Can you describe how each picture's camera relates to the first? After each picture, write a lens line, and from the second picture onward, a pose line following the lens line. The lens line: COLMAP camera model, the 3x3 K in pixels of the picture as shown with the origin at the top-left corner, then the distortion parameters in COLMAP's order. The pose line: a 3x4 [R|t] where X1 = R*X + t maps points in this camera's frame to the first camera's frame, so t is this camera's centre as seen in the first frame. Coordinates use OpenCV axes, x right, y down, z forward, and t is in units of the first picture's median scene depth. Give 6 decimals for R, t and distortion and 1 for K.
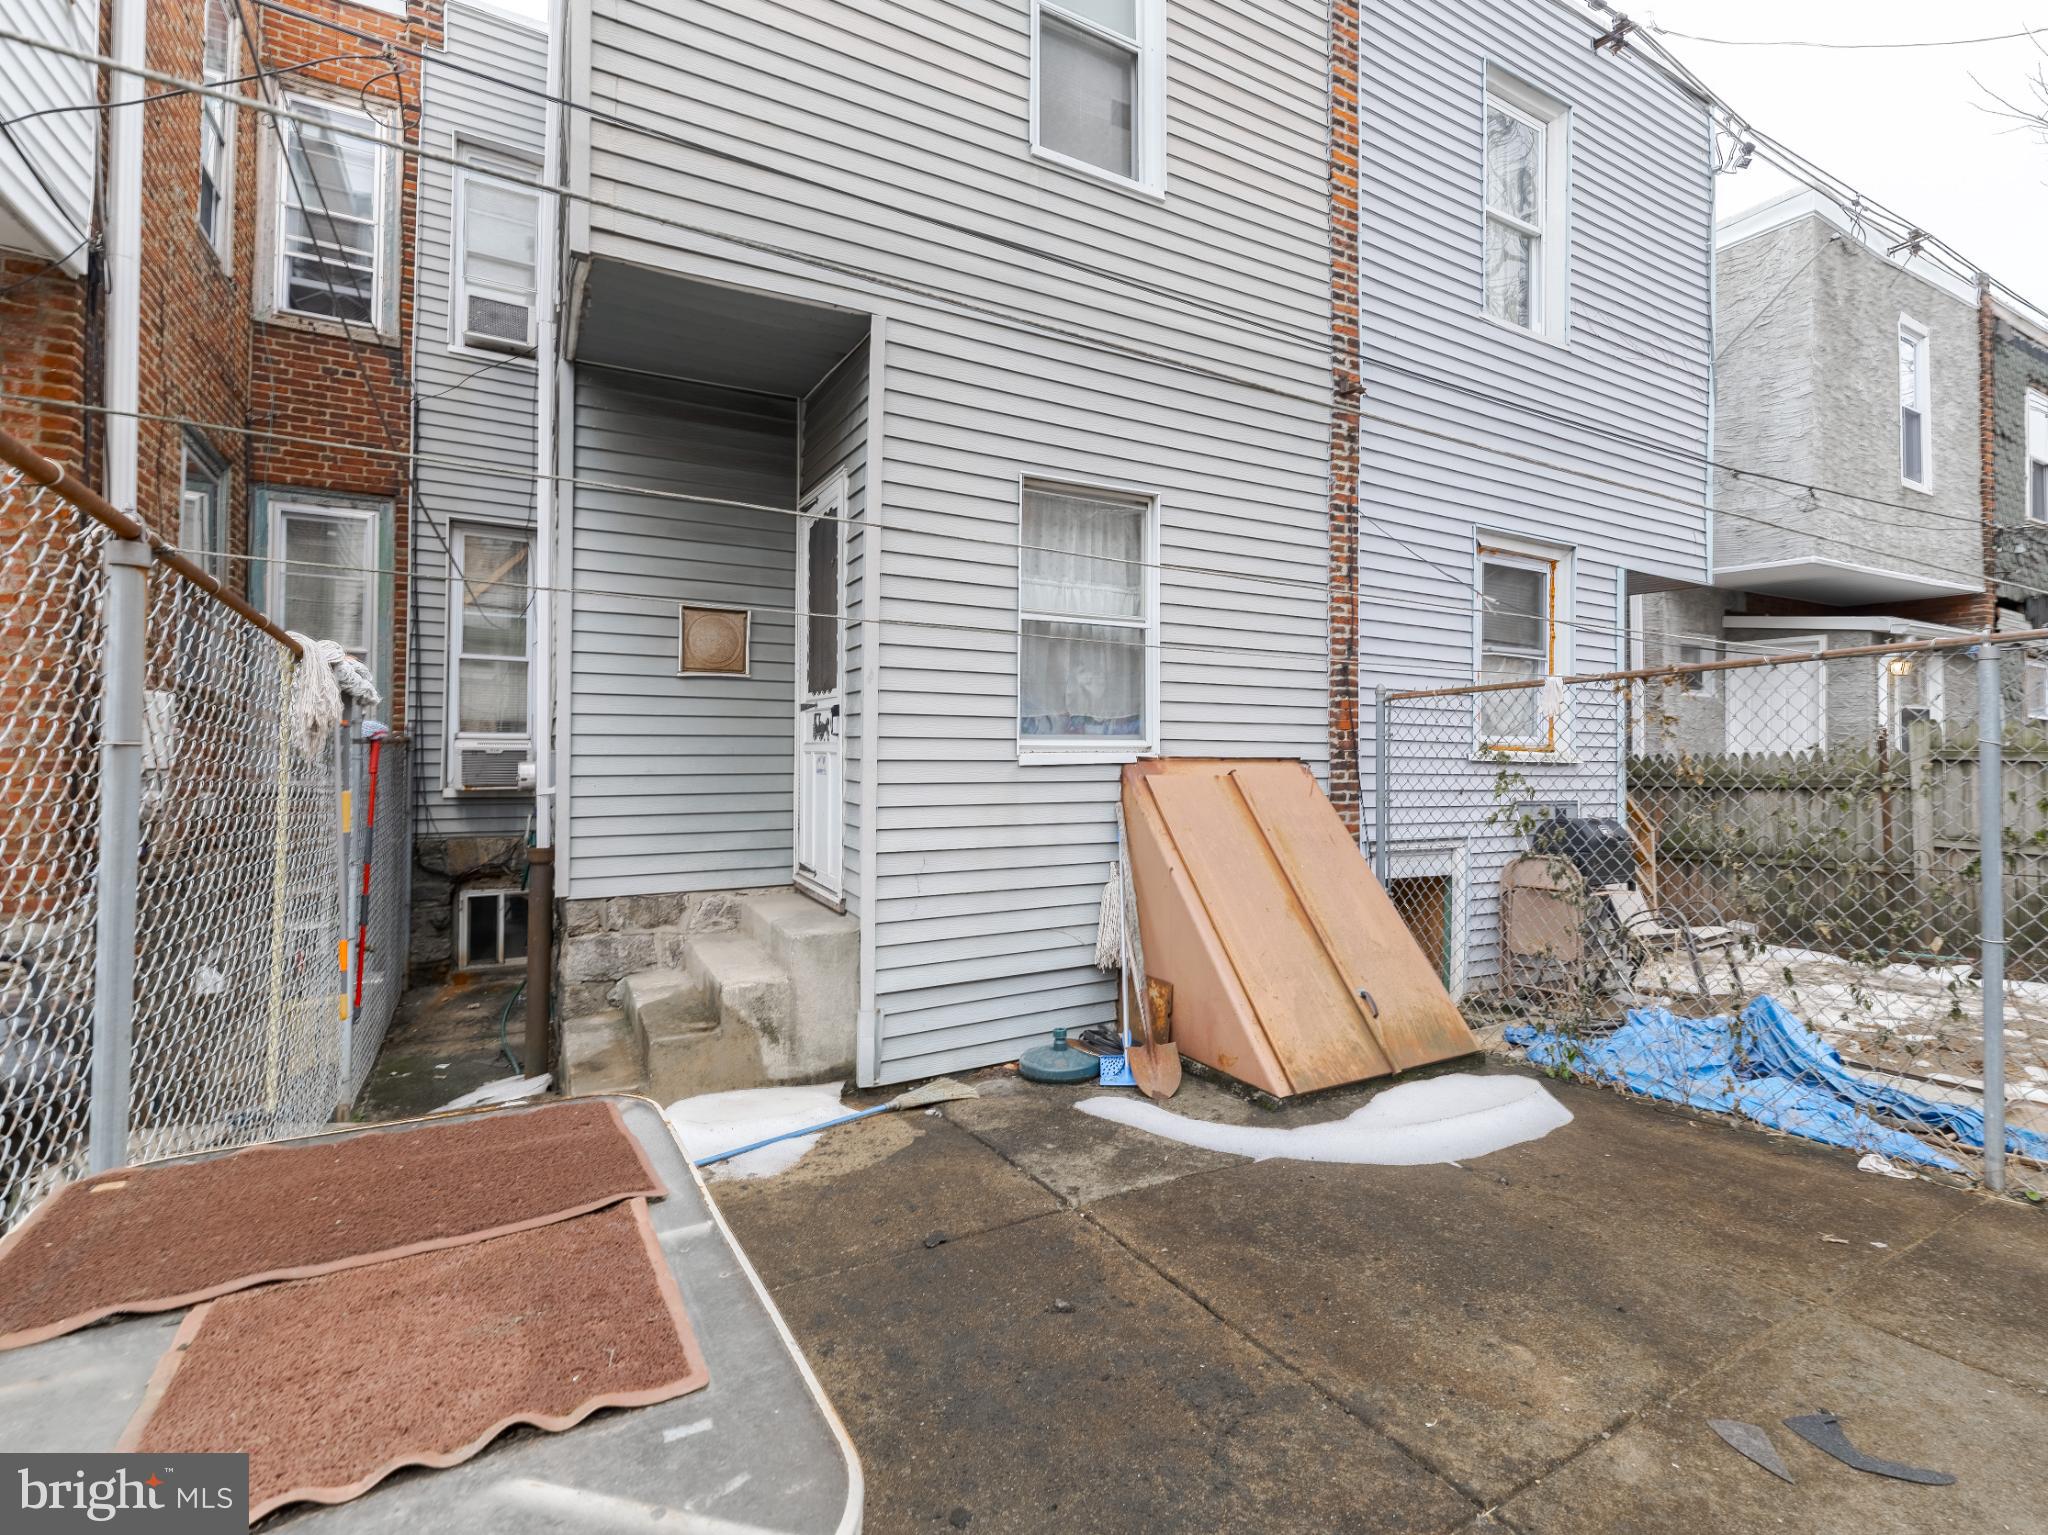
lens RADIAL K [[911.2, 0, 1025.6], [0, 911.2, 735.5], [0, 0, 1]] dist [-0.002097, 0.000733]
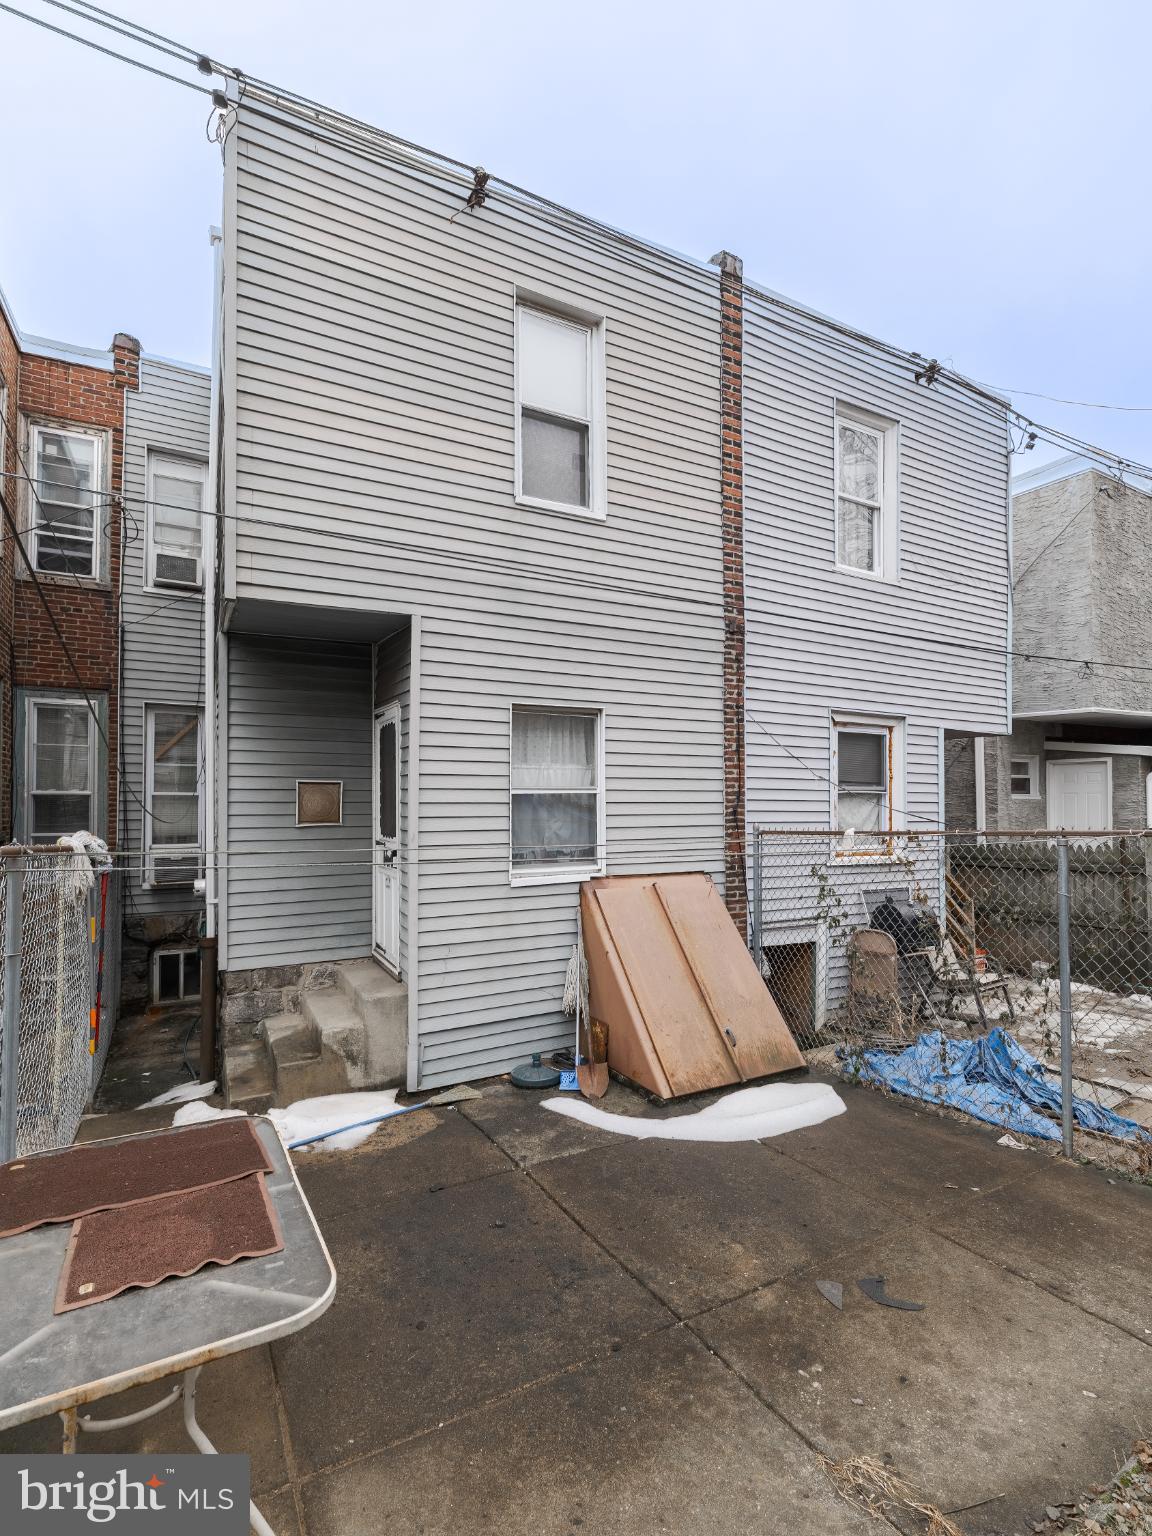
lens RADIAL K [[702.2, 0, 575.7], [0, 702.2, 801.2], [0, 0, 1]] dist [-0.003279, 0.001248]
pose [[0.999992, -0.003377, -0.002263, 0.107035], [0.003398, 0.999952, 0.009179, -0.125154], [0.002232, -0.009187, 0.999955, -0.213211]]
